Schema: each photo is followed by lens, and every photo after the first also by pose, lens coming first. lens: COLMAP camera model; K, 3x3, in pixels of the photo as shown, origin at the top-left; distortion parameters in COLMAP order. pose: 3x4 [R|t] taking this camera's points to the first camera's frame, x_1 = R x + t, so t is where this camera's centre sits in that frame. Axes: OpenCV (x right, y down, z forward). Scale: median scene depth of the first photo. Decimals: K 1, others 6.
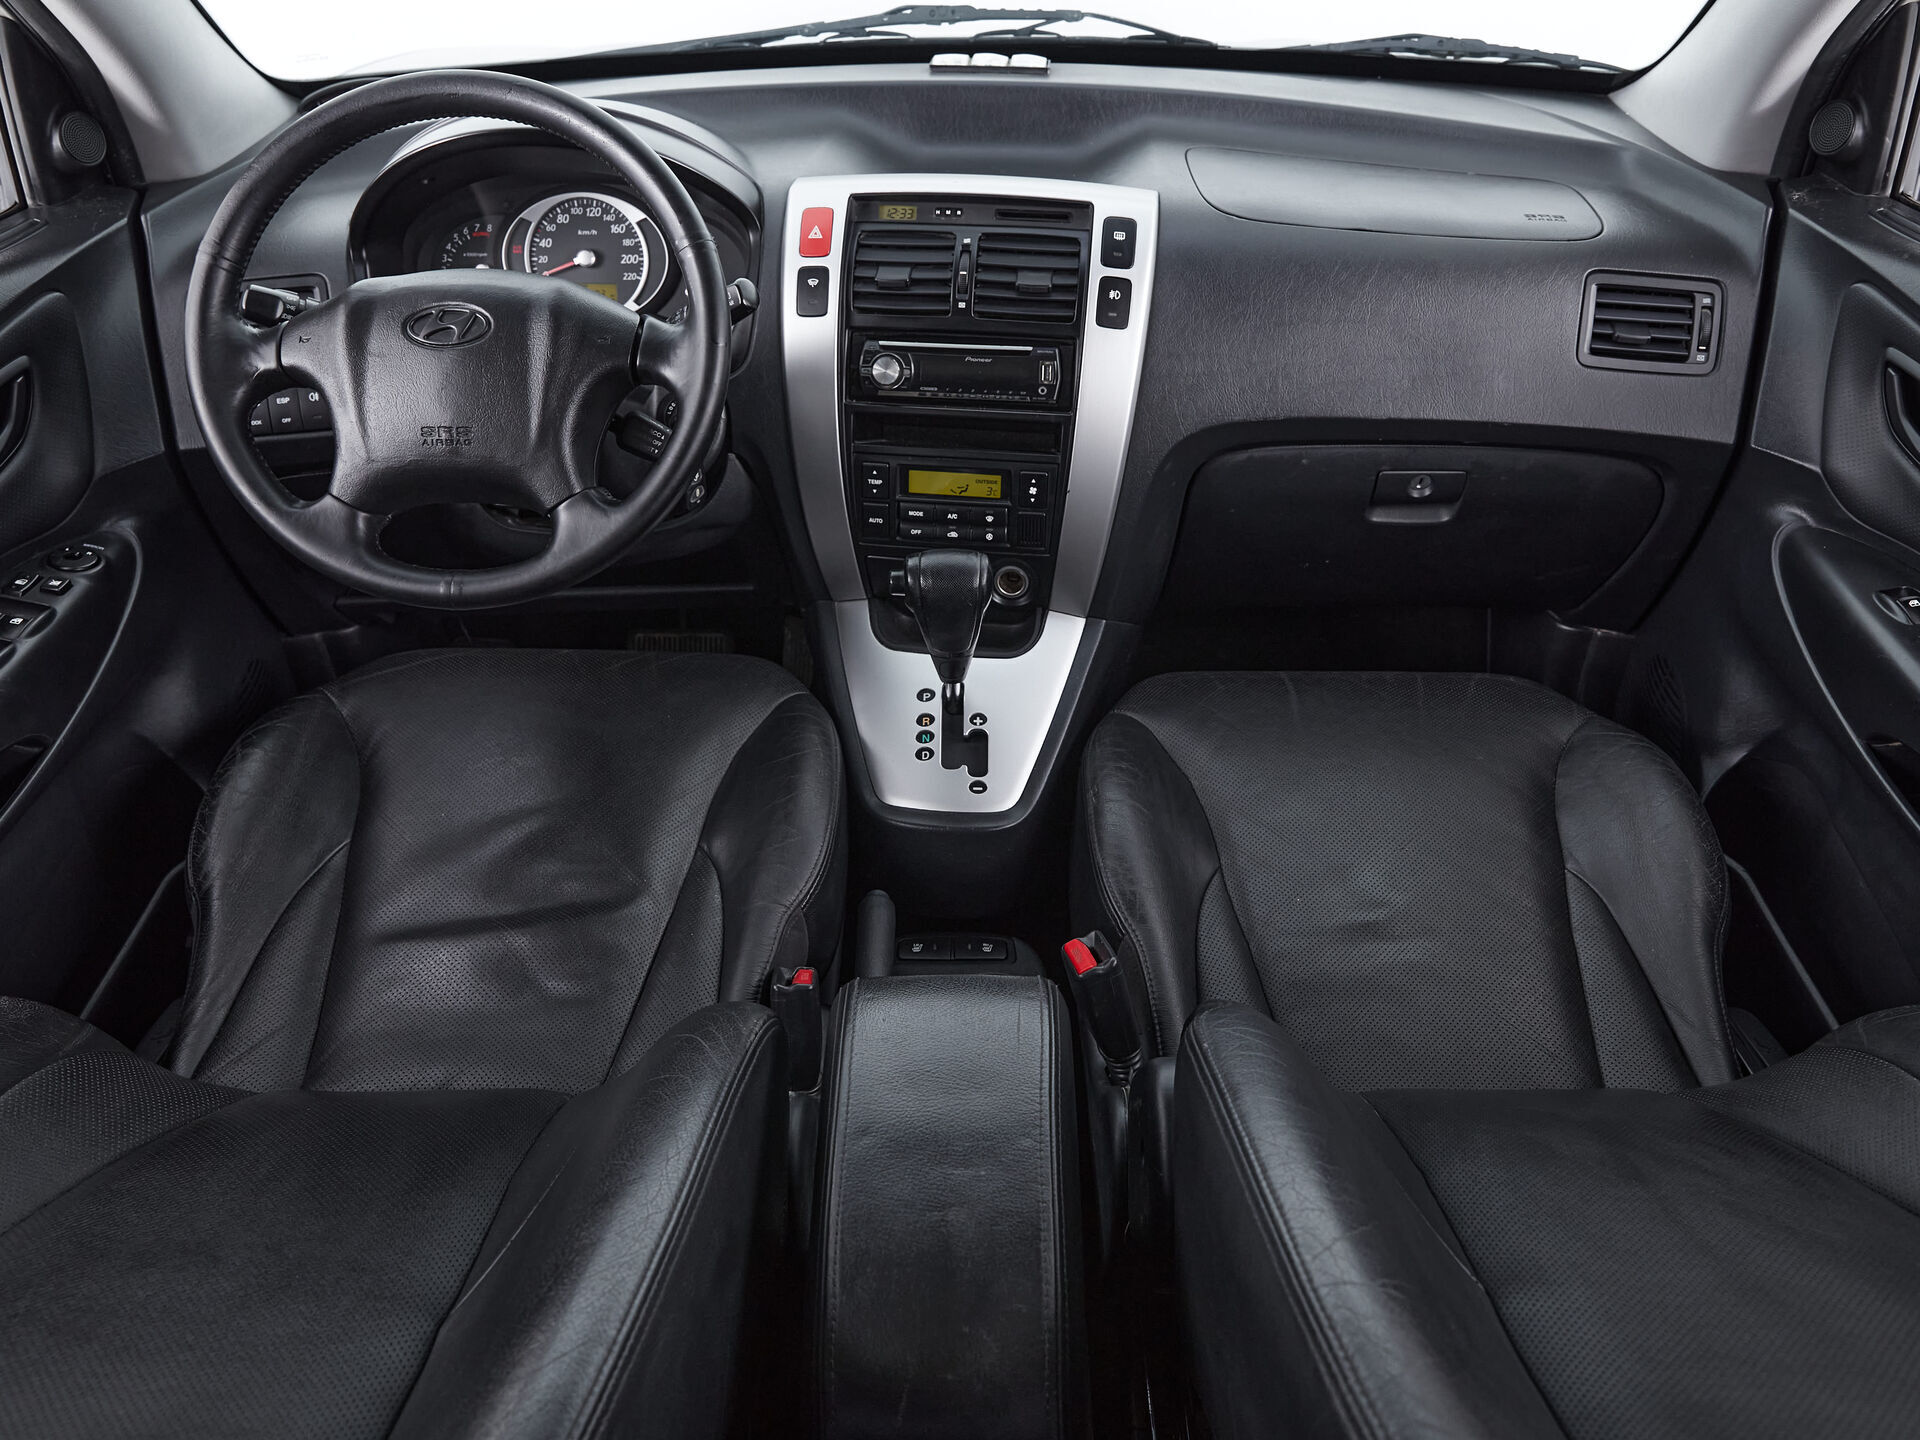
lens RADIAL K [[1430.9, 0, 954.2], [0, 1430.9, 714.7], [0, 0, 1]] dist [-0.015690, 0.003082]
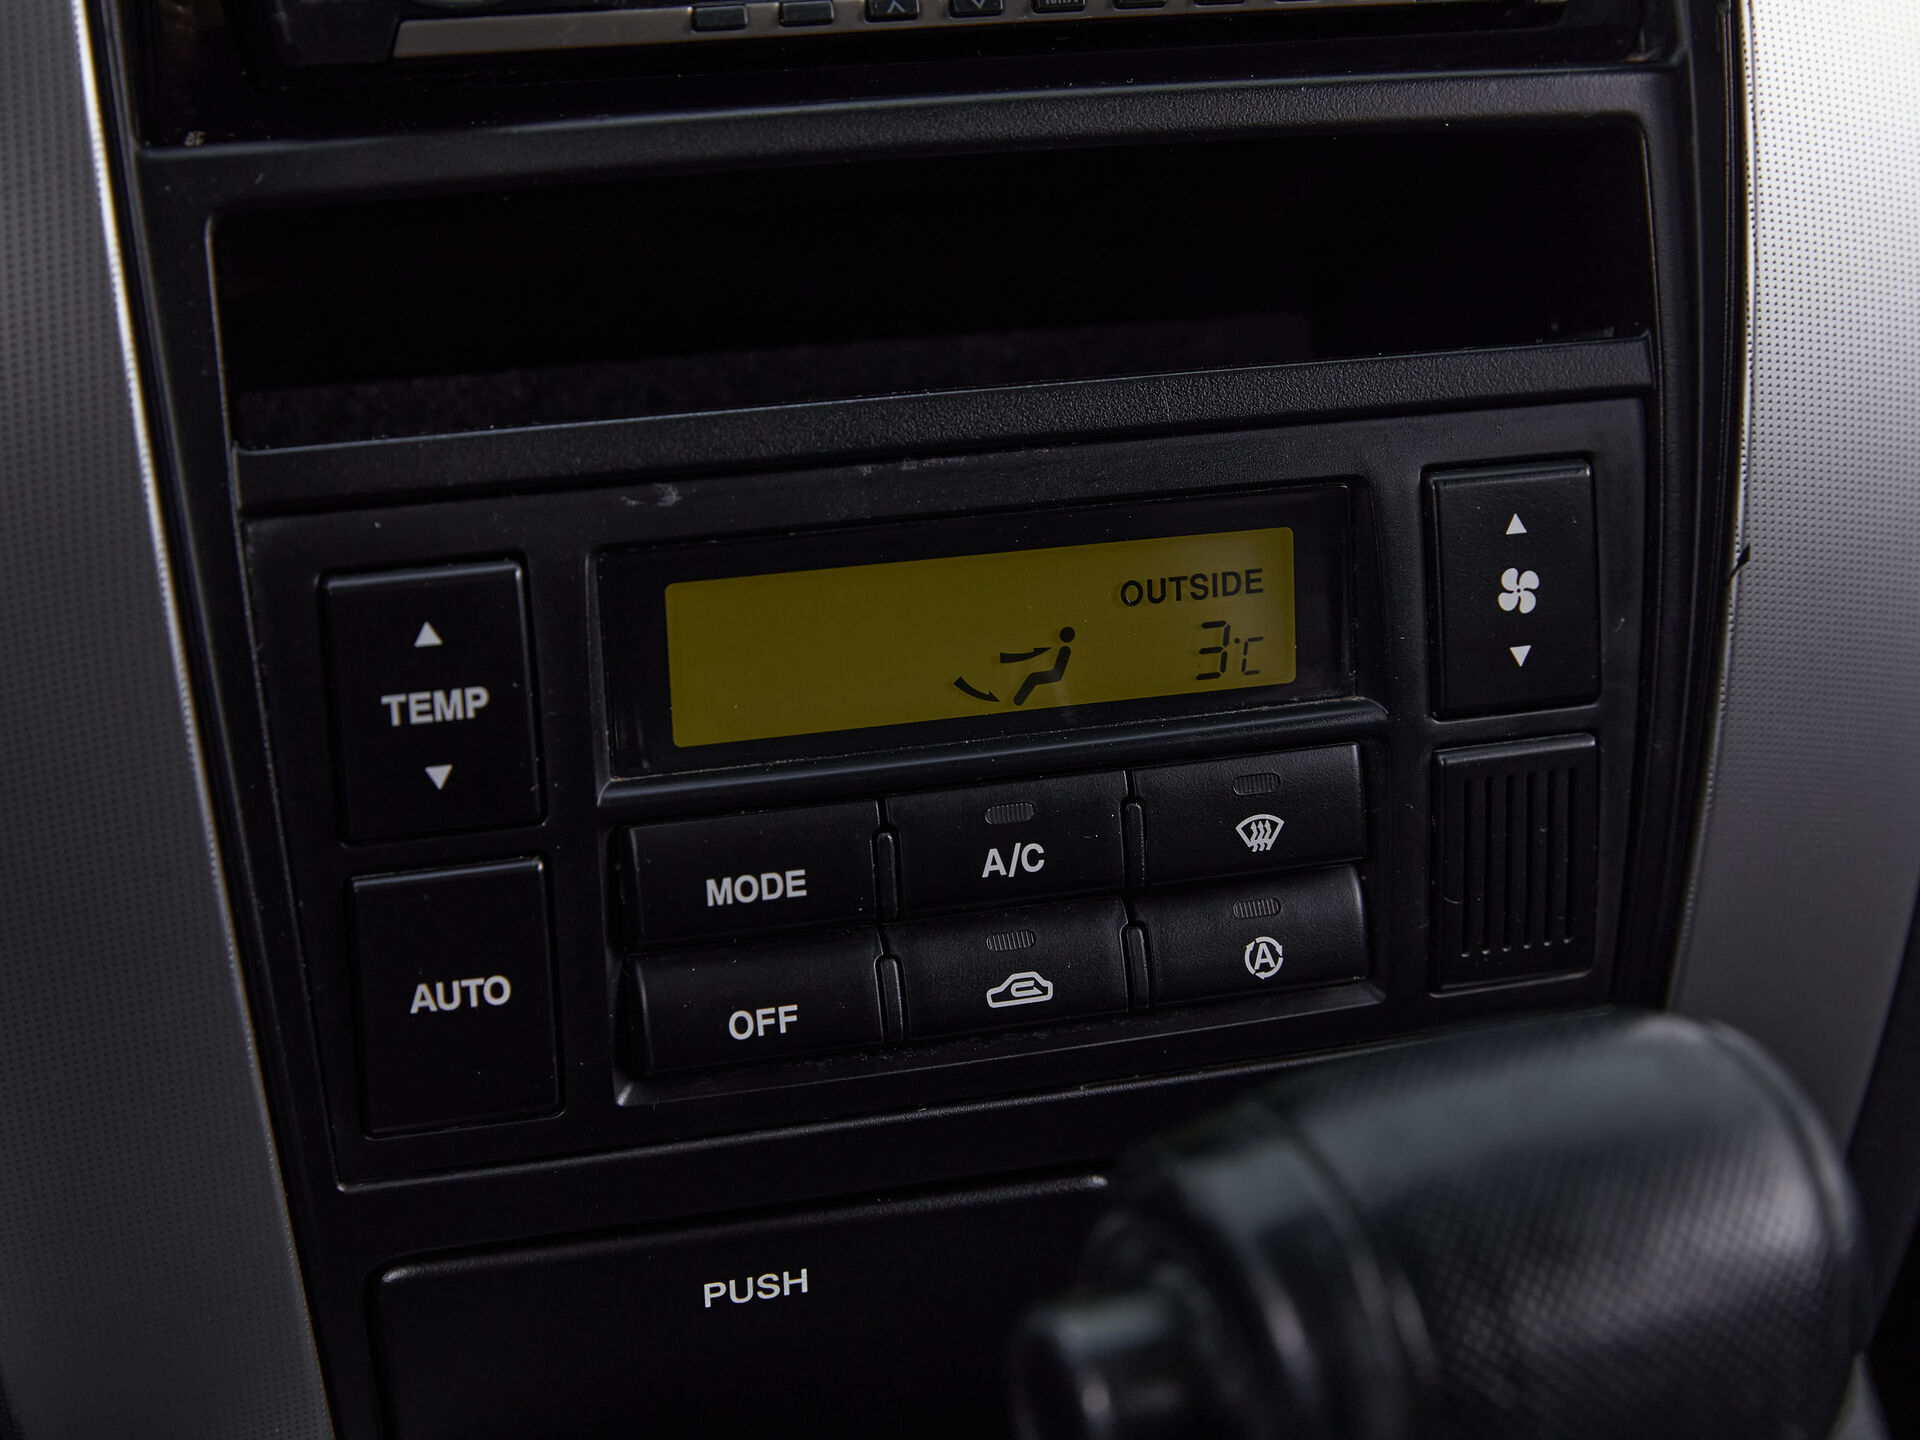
lens RADIAL K [[3873.7, 0, 973.4], [0, 3873.7, 730.8], [0, 0, 1]] dist [-0.073044, 0.000000]
pose [[0.898625, -0.148700, 0.412748, -0.164200], [0.239636, 0.954428, -0.177881, -0.086535], [-0.367488, 0.258758, 0.893307, 0.677123]]
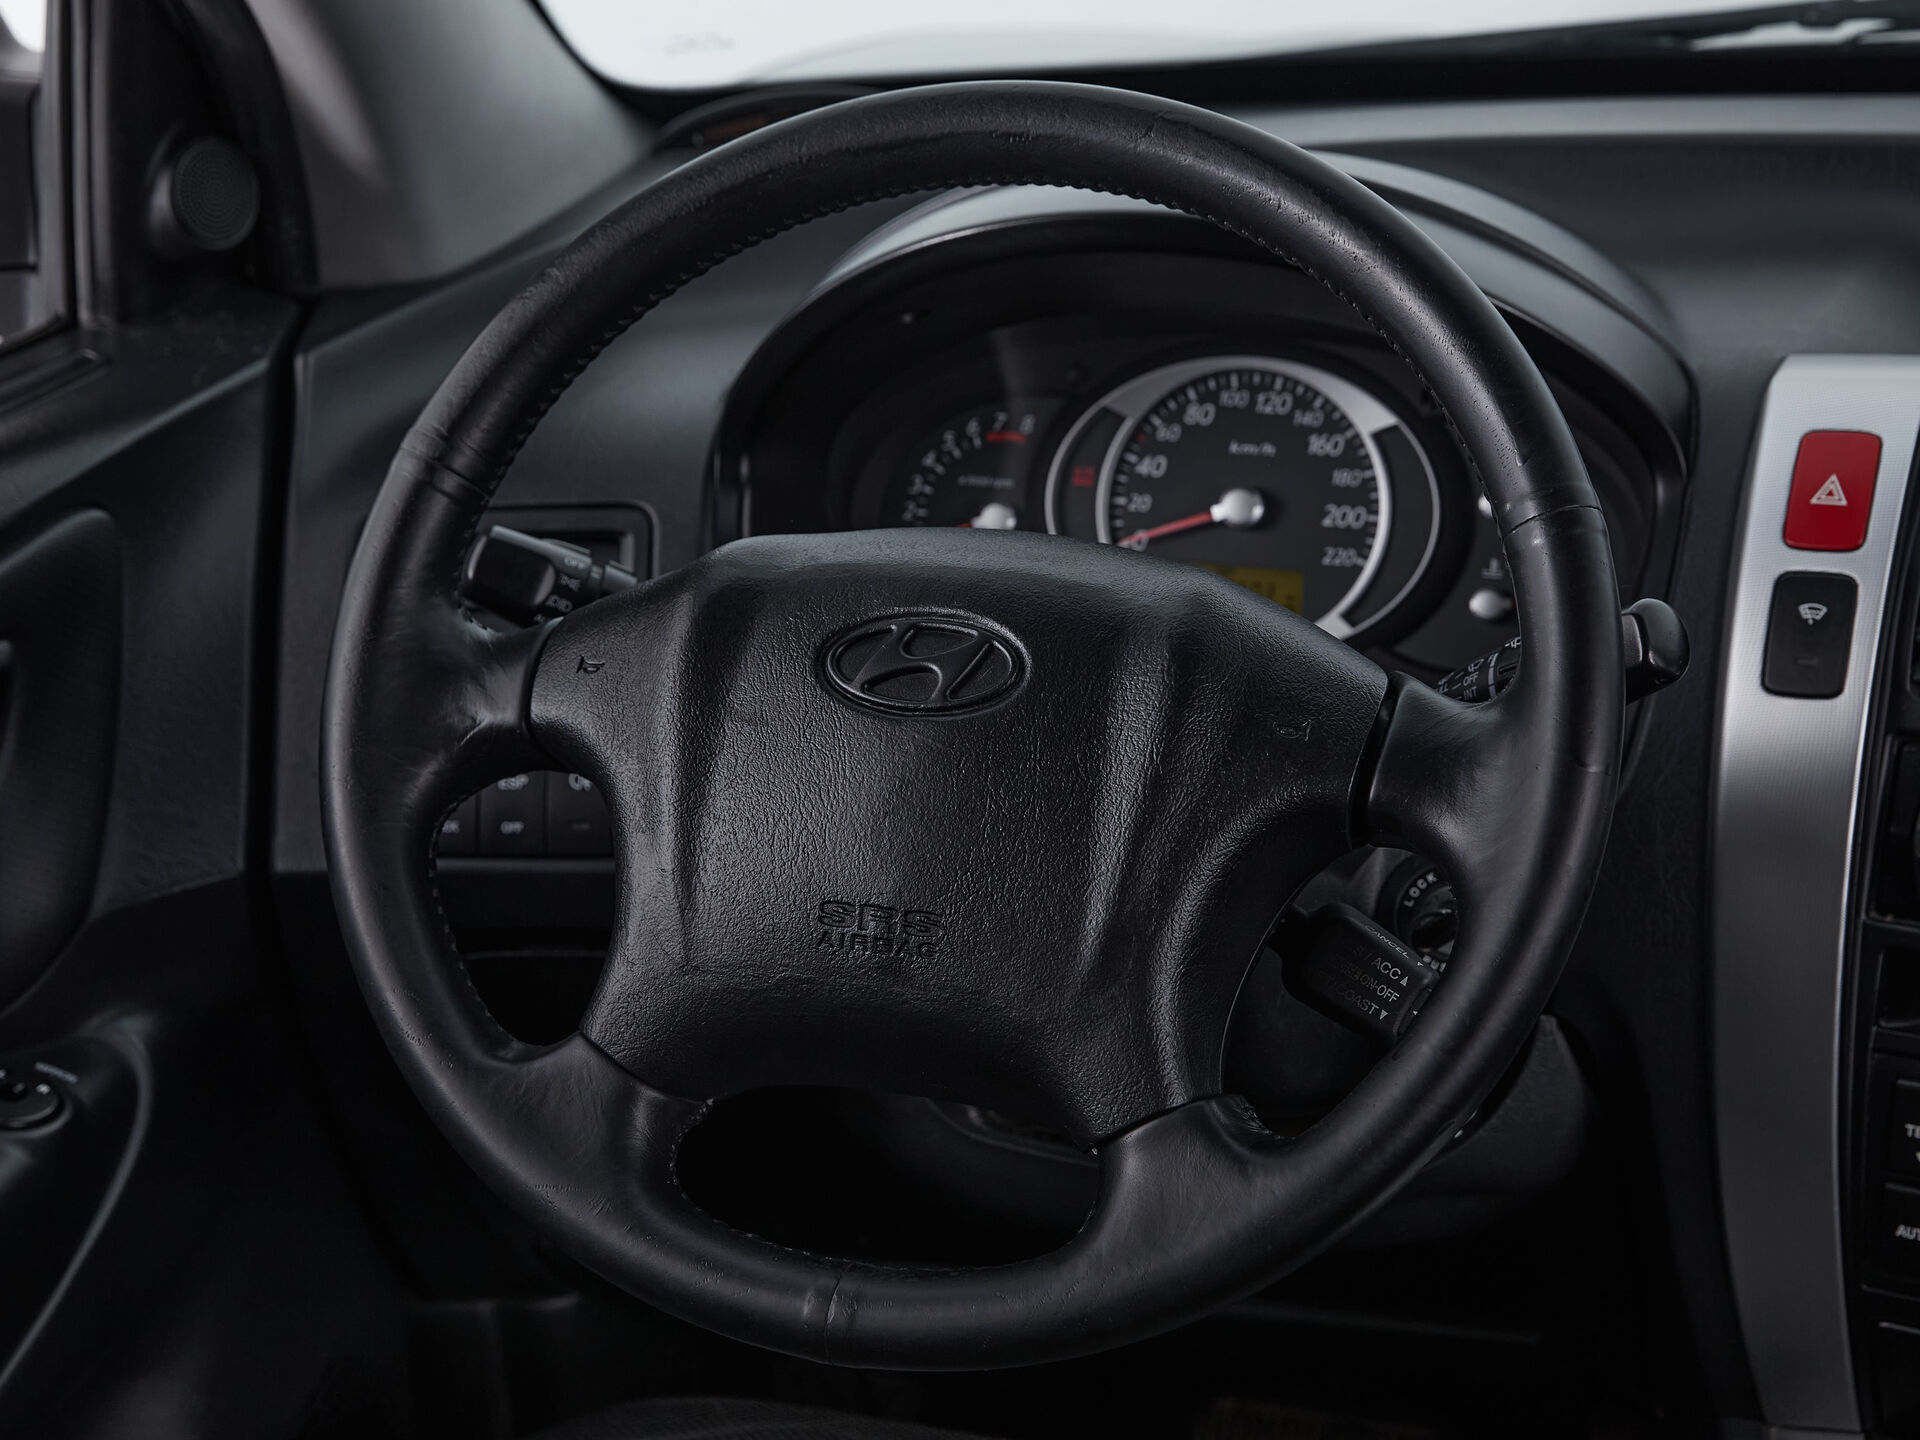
lens RADIAL K [[3325.3, 0, 922.2], [0, 3325.3, 716.0], [0, 0, 1]] dist [-0.057782, 0.000000]
pose [[0.951089, 0.083341, -0.297463, -0.058384], [-0.150527, 0.965900, -0.210664, -0.047629], [0.269763, 0.245136, 0.931202, 0.097963]]
